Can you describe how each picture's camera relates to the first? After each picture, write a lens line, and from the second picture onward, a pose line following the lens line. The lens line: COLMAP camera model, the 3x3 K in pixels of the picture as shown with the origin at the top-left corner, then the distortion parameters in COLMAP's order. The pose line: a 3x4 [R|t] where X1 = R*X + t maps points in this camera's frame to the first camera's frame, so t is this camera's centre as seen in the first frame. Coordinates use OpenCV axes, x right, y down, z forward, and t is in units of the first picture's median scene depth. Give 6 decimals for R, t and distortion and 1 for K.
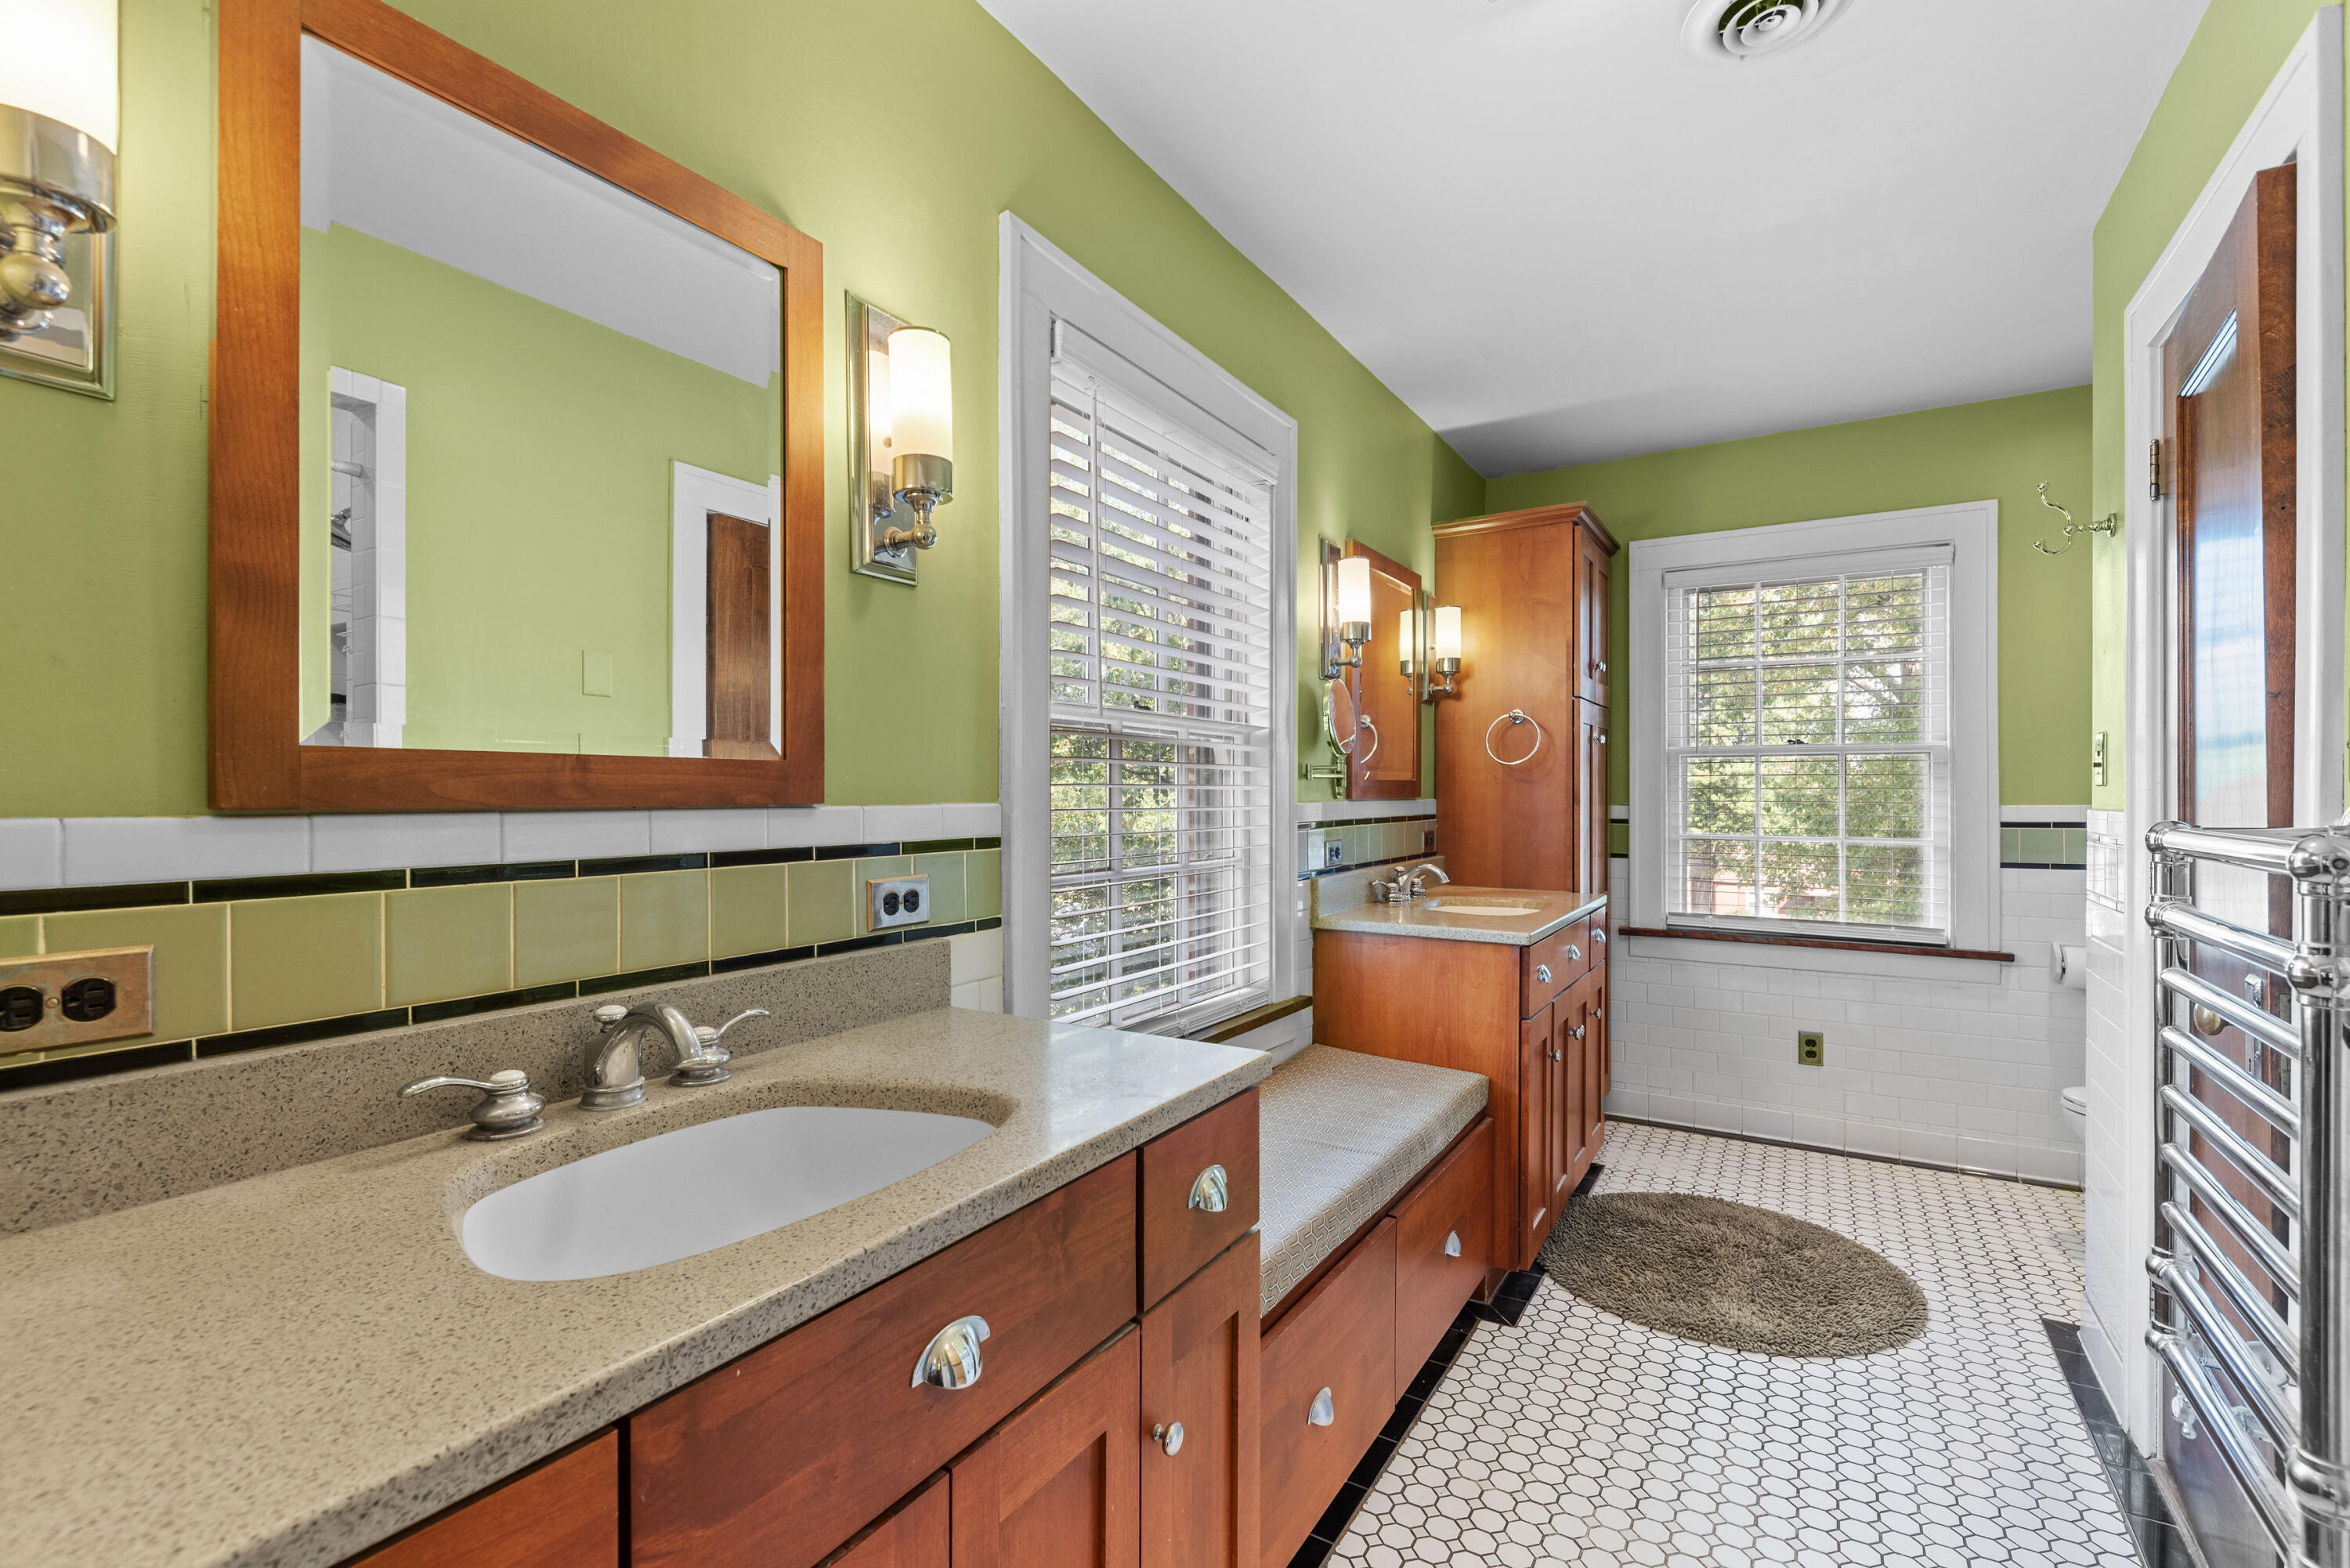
lens RADIAL K [[1044.7, 0, 1176.0], [0, 1044.7, 794.4], [0, 0, 1]] dist [-0.003327, -0.000180]
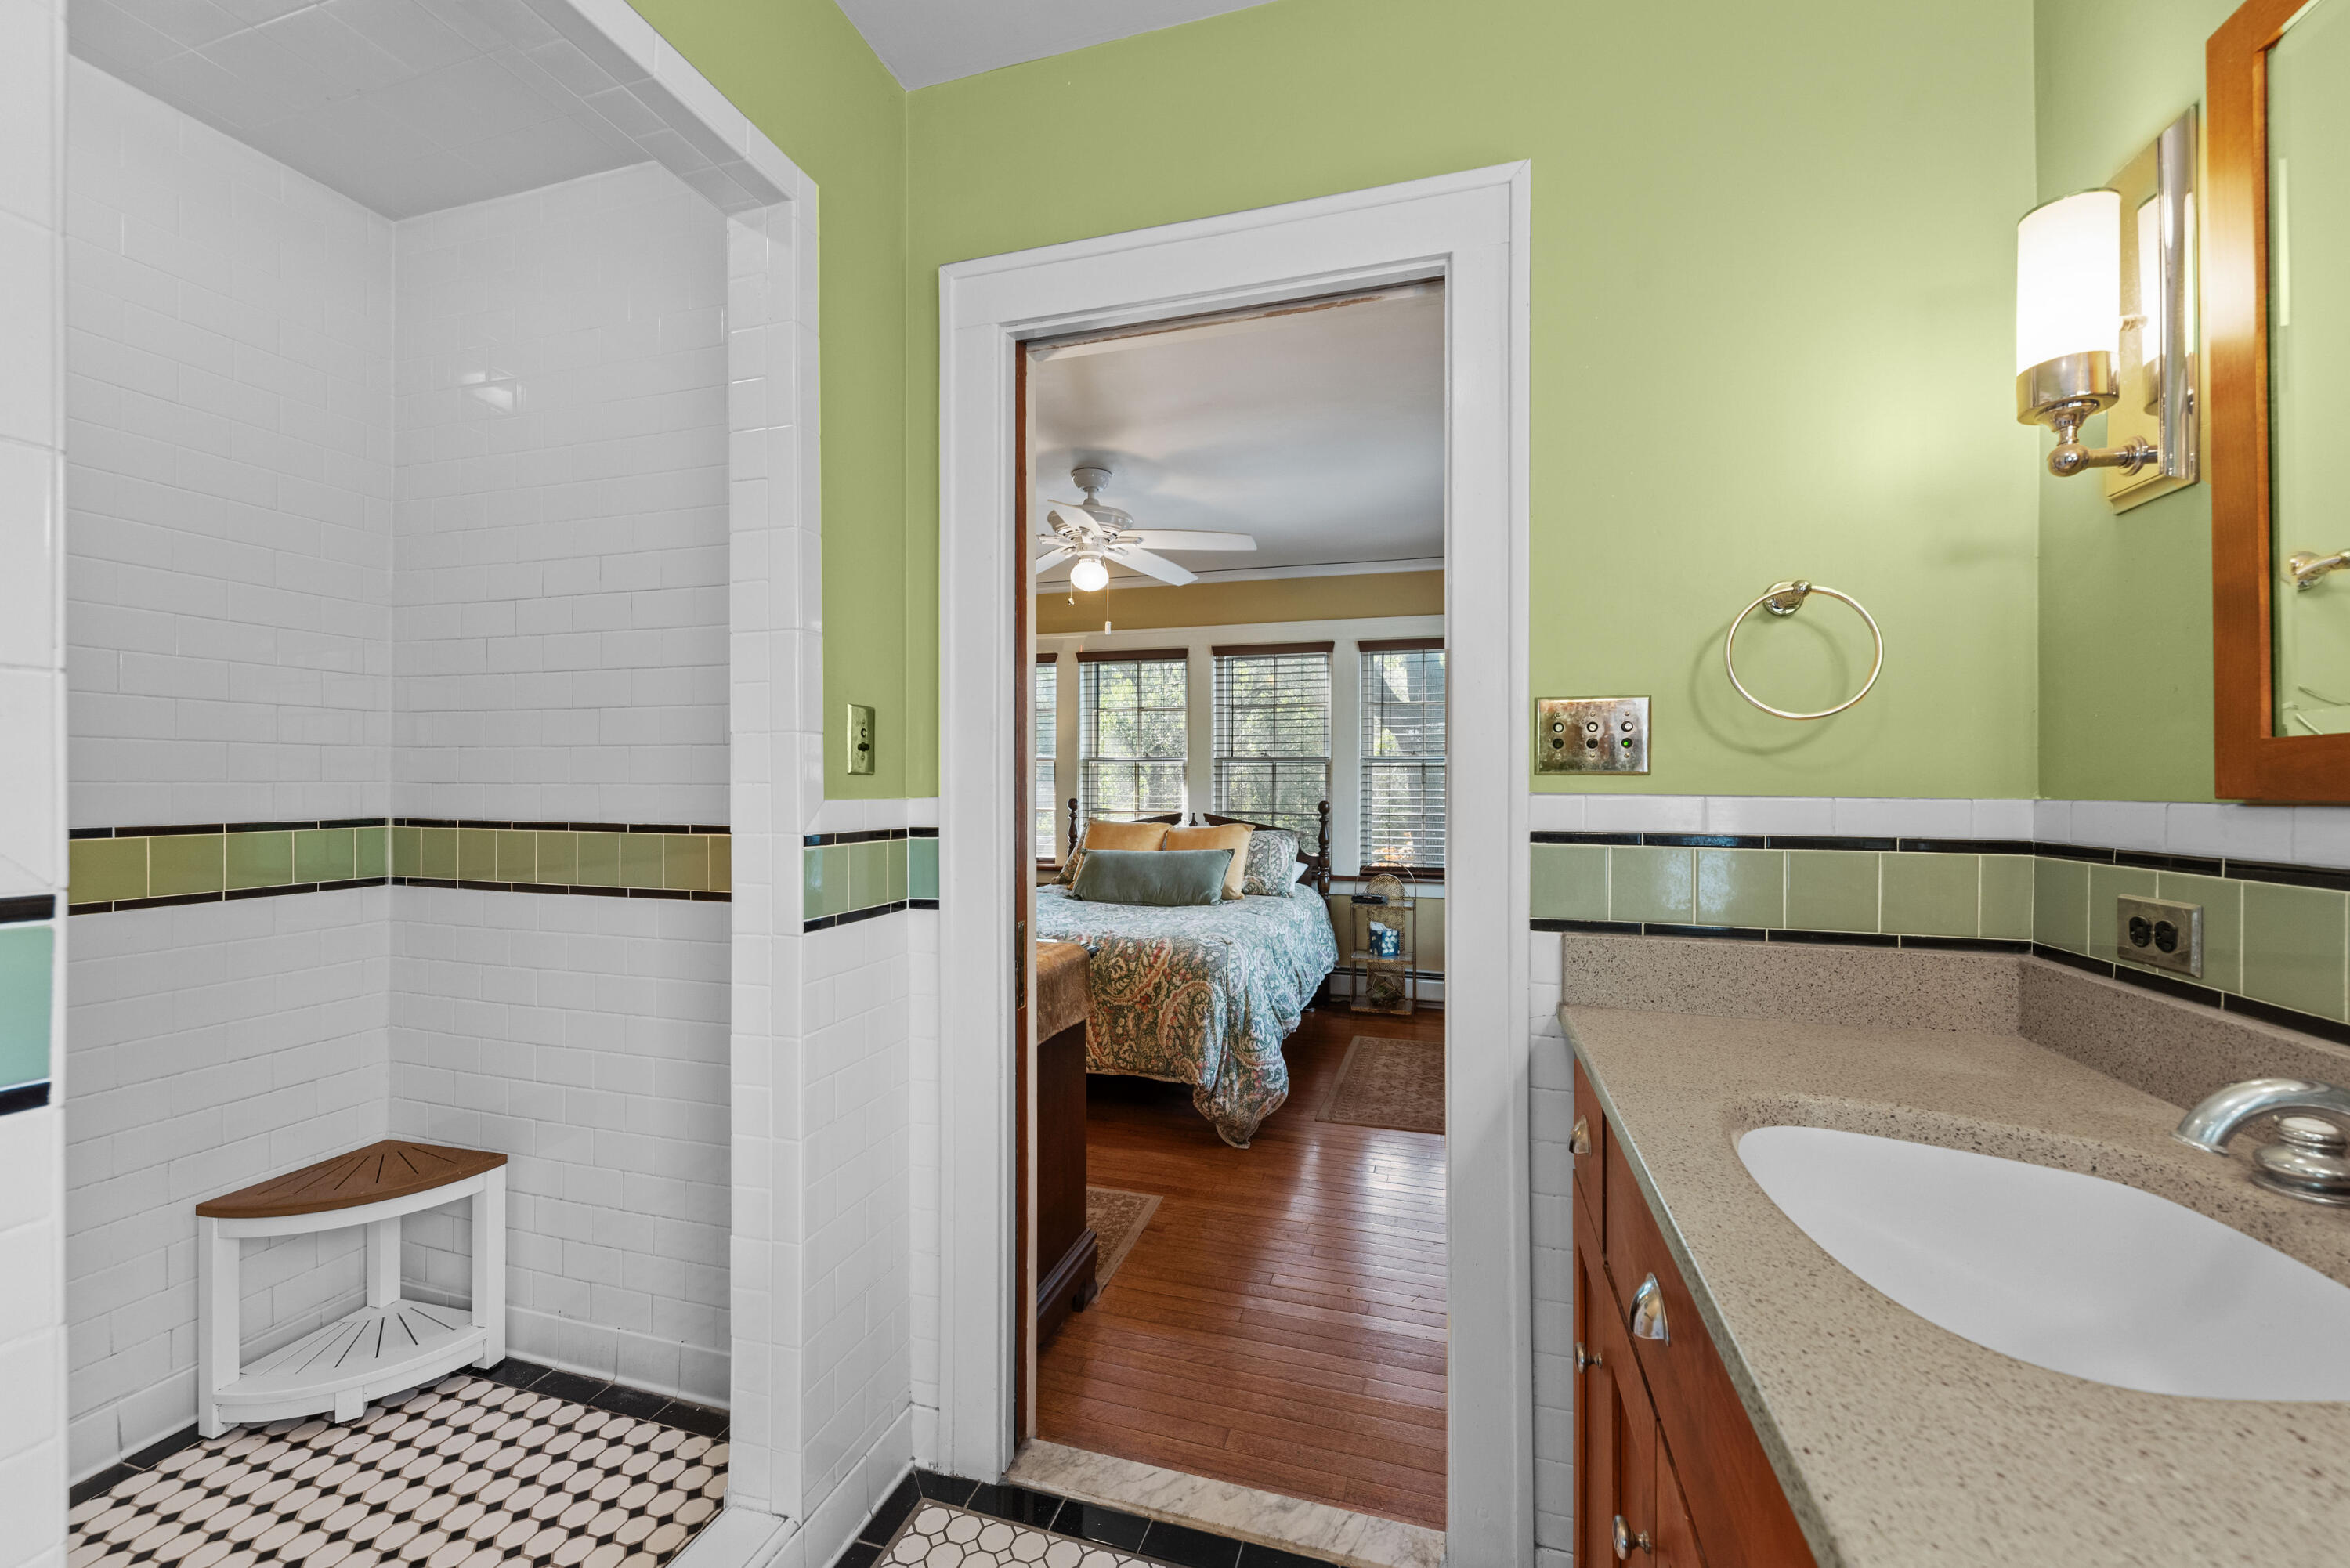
lens RADIAL K [[956.2, 0, 1166.9], [0, 956.2, 788.4], [0, 0, 1]] dist [0.001573, -0.000578]
pose [[-0.965783, 0.013947, -0.258976, 0.493663], [0.015444, 0.999874, -0.003749, -0.011644], [0.258891, -0.007620, -0.965876, 1.715090]]
